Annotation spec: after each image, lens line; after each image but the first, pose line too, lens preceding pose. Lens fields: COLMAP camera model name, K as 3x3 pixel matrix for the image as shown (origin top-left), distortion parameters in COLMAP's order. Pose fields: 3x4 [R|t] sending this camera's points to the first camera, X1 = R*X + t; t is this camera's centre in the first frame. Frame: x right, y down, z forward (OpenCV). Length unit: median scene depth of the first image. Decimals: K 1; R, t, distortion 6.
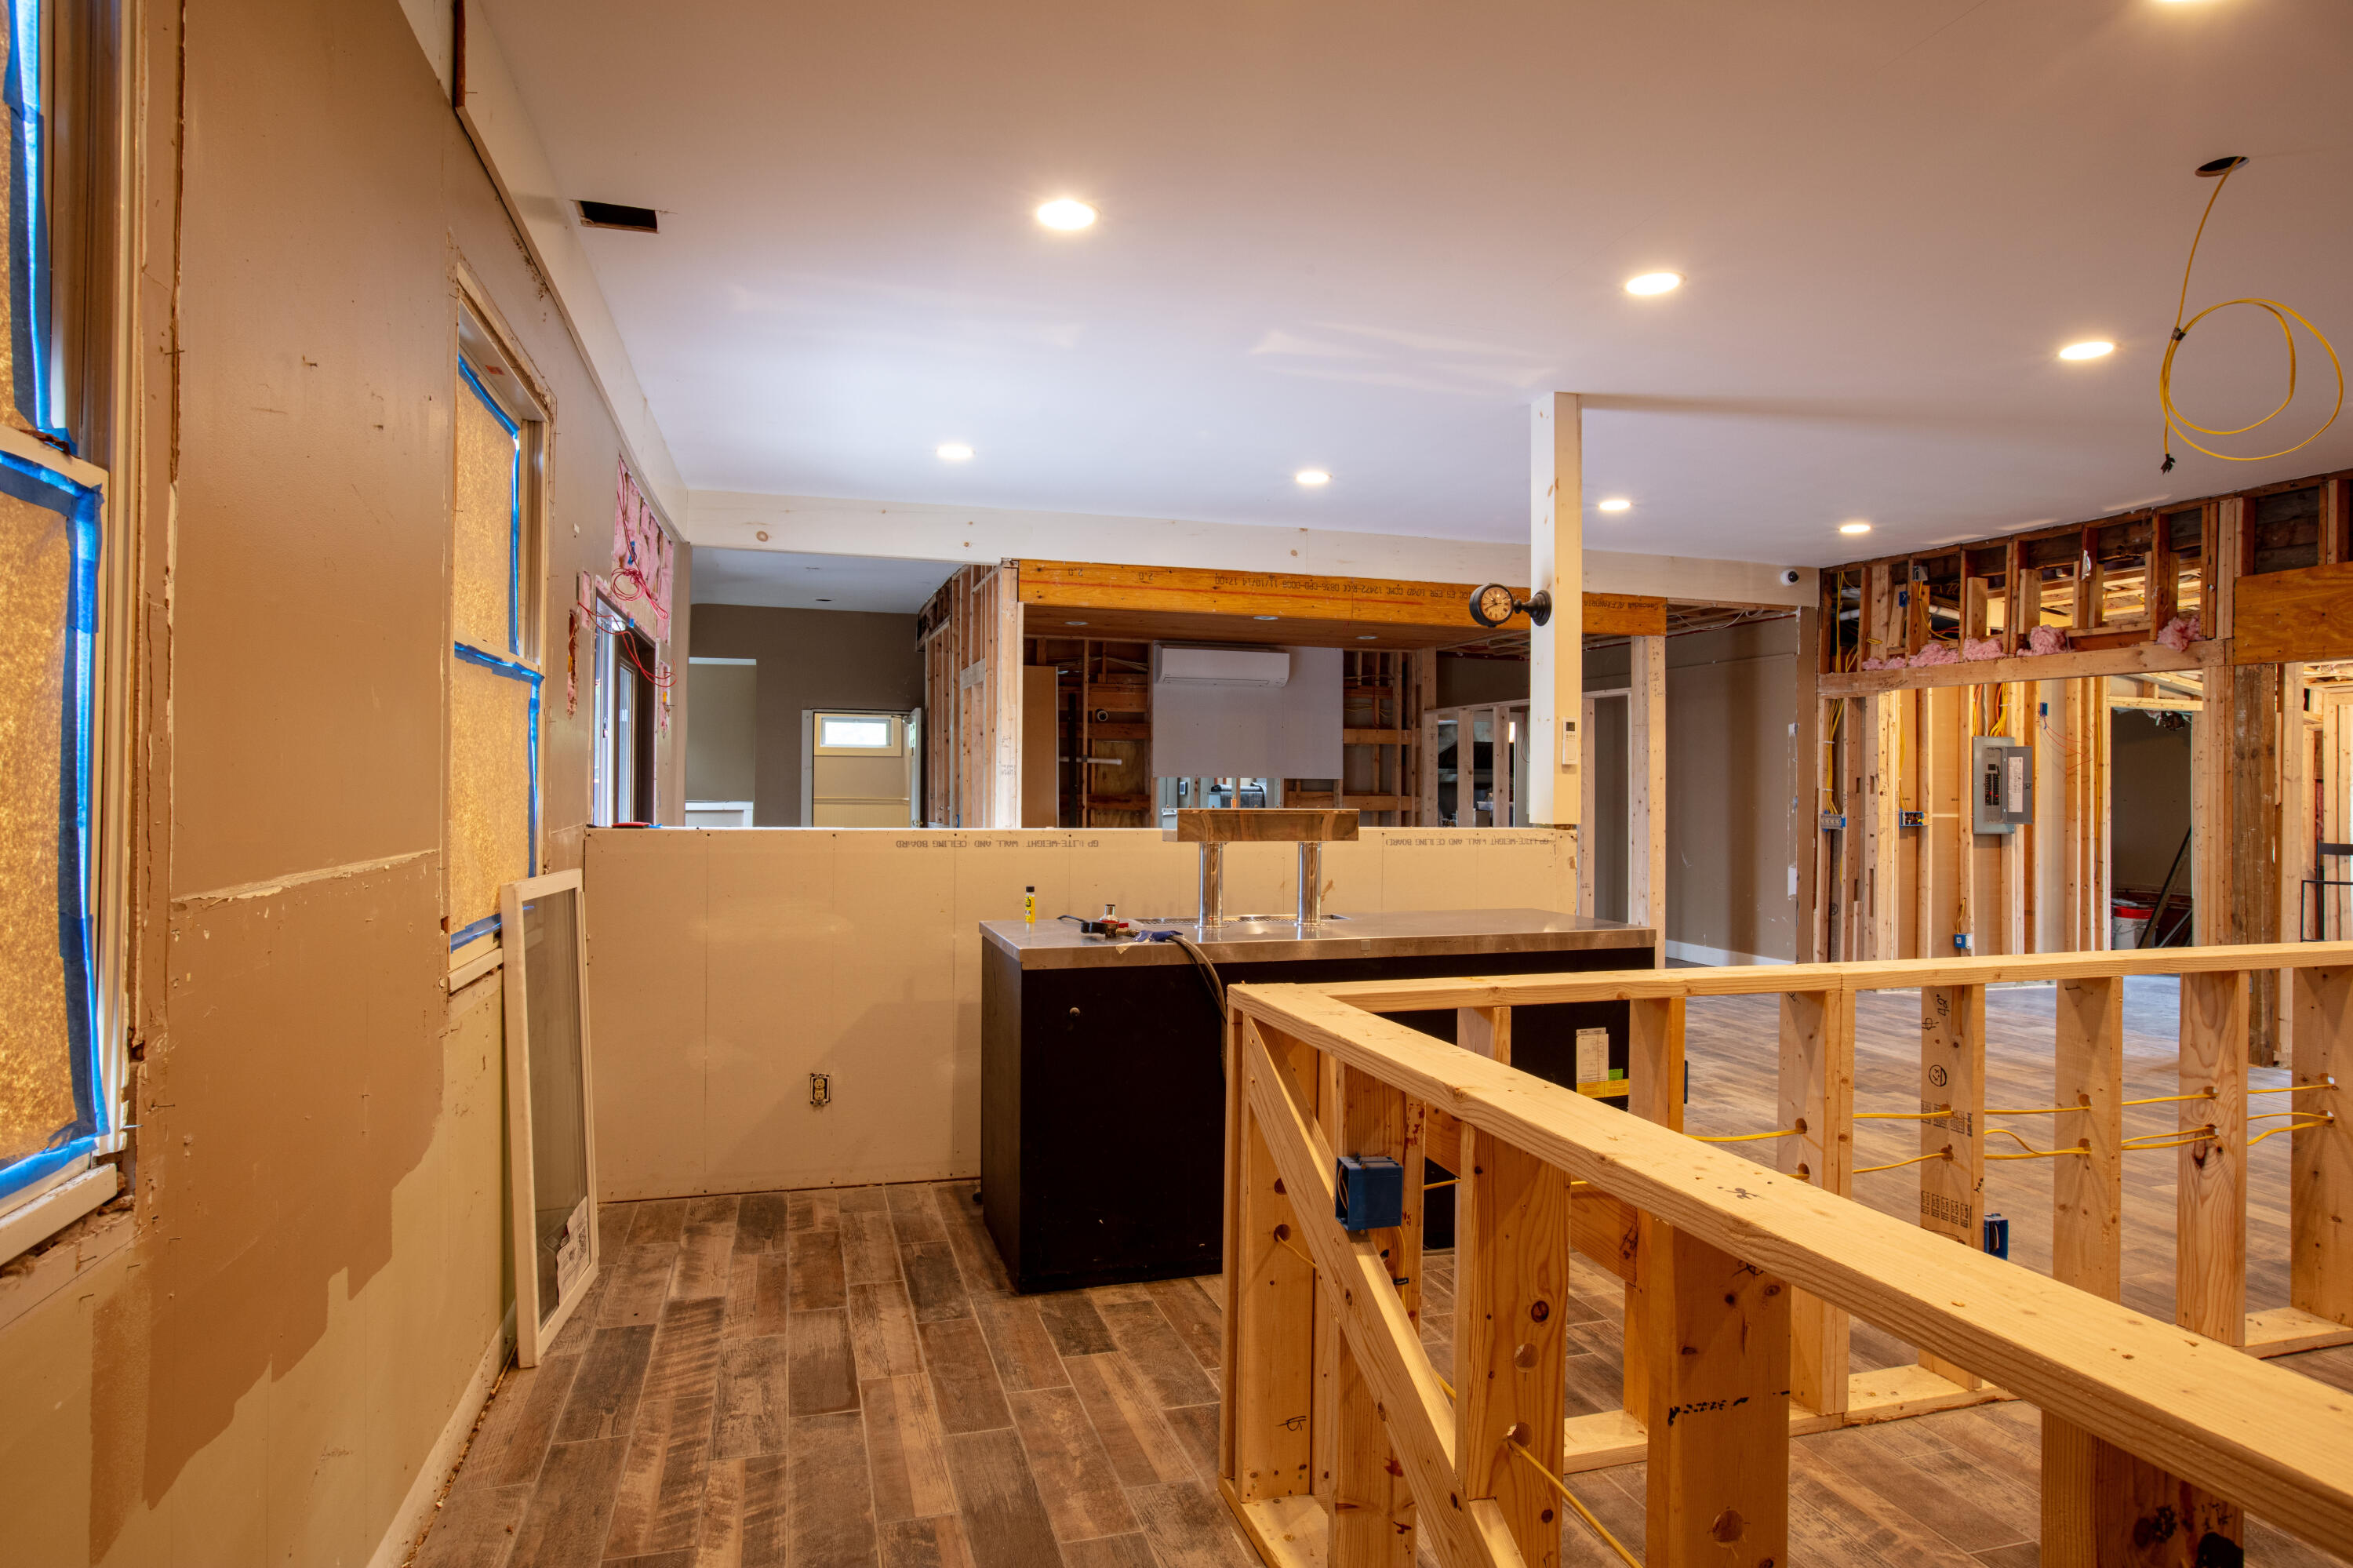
lens RADIAL K [[1299.9, 0, 1186.4], [0, 1299.9, 792.5], [0, 0, 1]] dist [-0.031615, 0.031524]
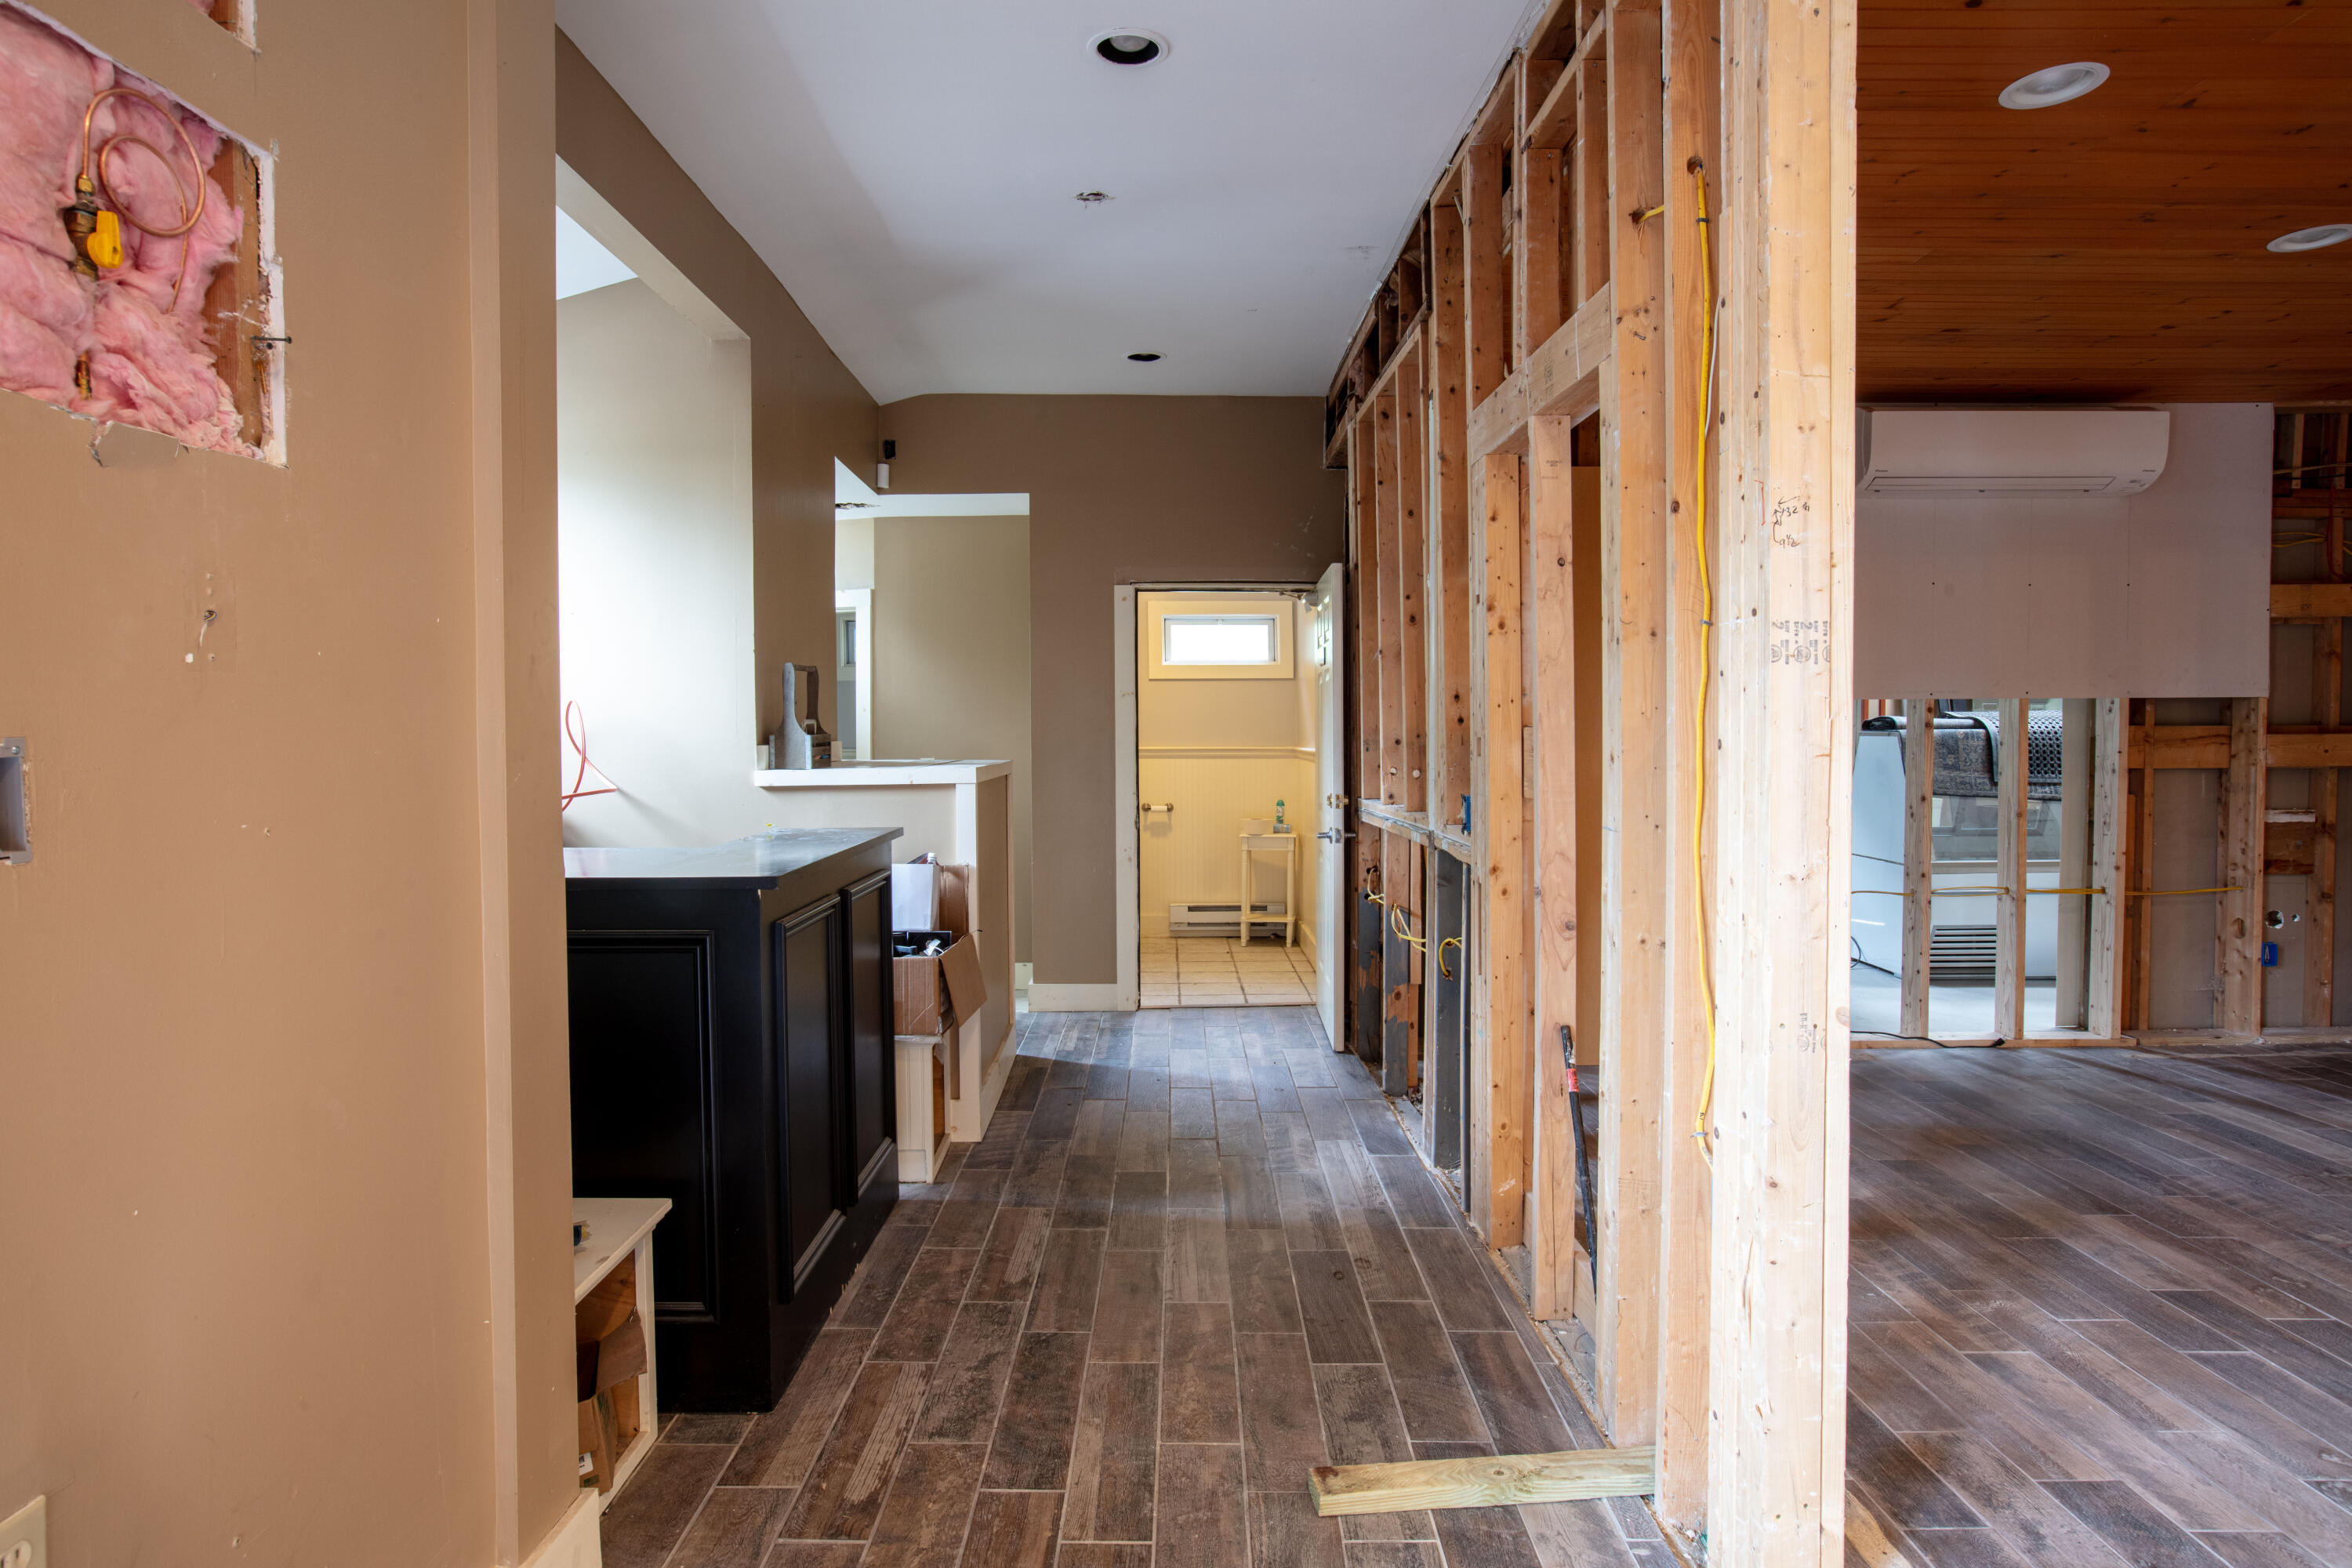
lens RADIAL K [[1299.3, 0, 1187.6], [0, 1299.3, 786.9], [0, 0, 1]] dist [-0.031615, 0.031524]
pose [[0.961010, -0.001044, -0.276510, -0.152889], [0.012347, 0.999157, 0.039141, -0.002307], [0.276236, -0.041029, 0.960214, 0.627460]]
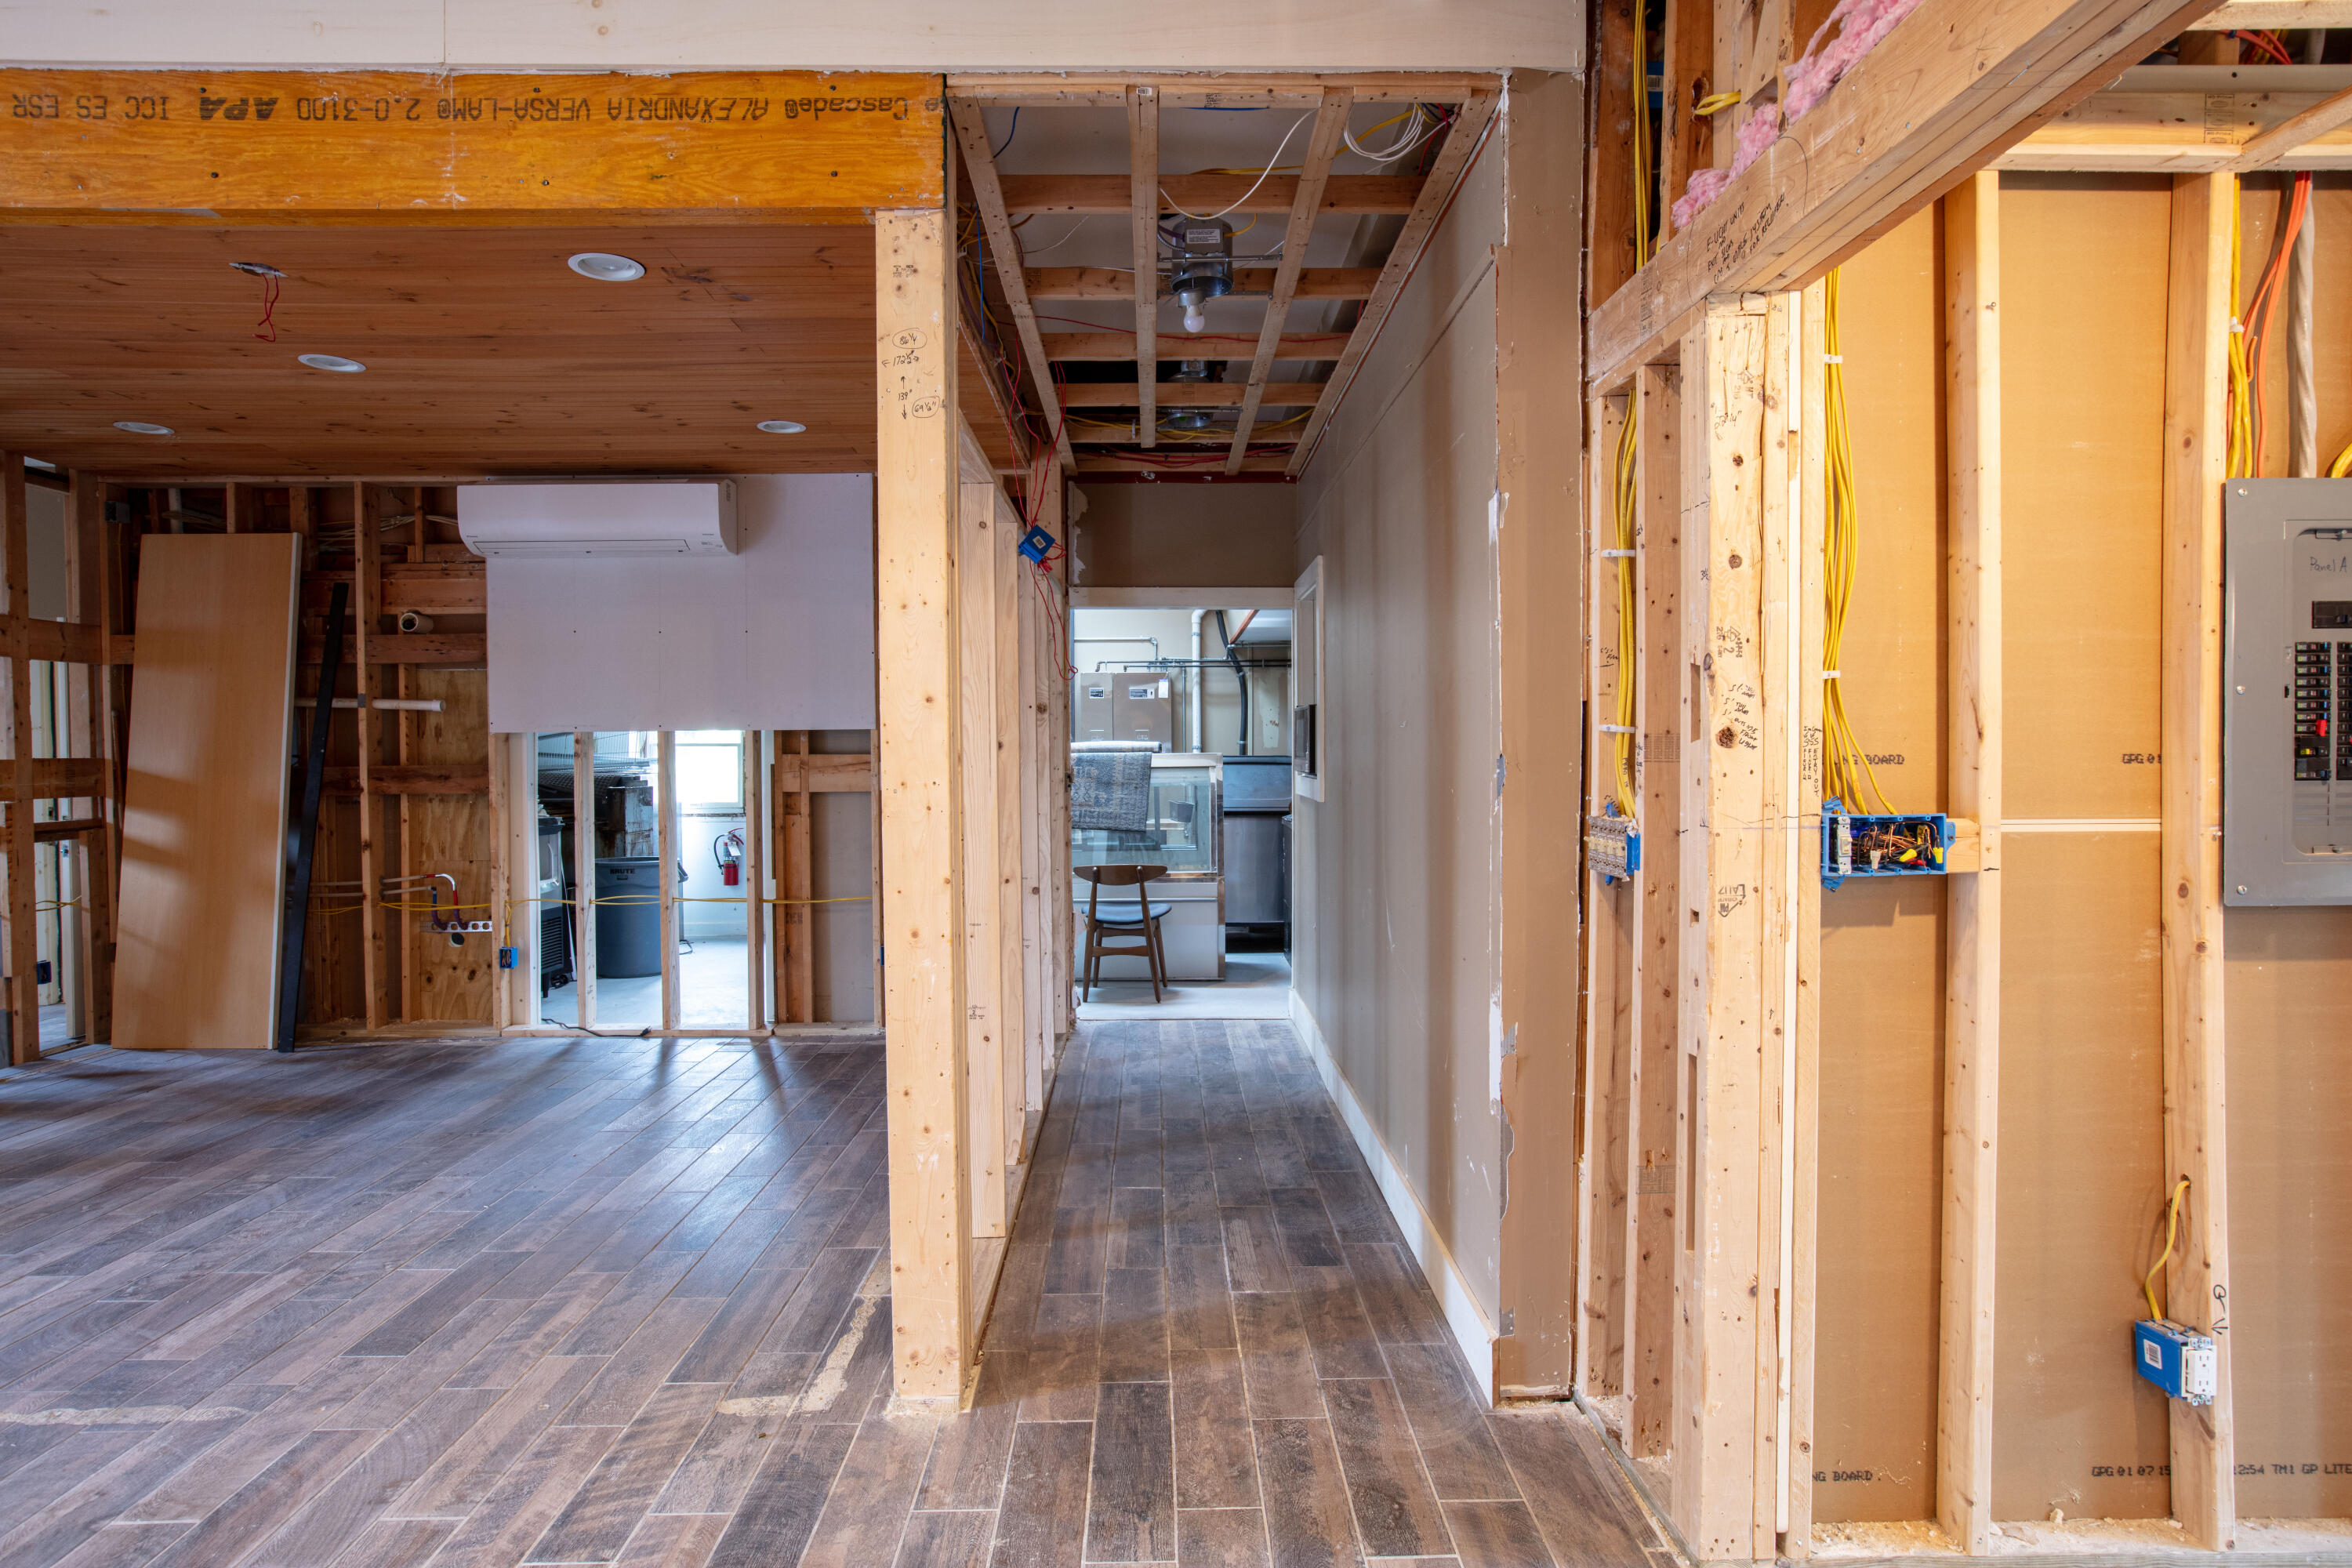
lens RADIAL K [[1299.3, 0, 1169.4], [0, 1299.3, 777.3], [0, 0, 1]] dist [-0.031615, 0.031524]
pose [[0.956572, -0.009932, -0.291327, 0.501718], [0.014749, 0.999788, 0.014343, 0.003279], [0.291123, -0.018017, 0.956516, 0.731805]]
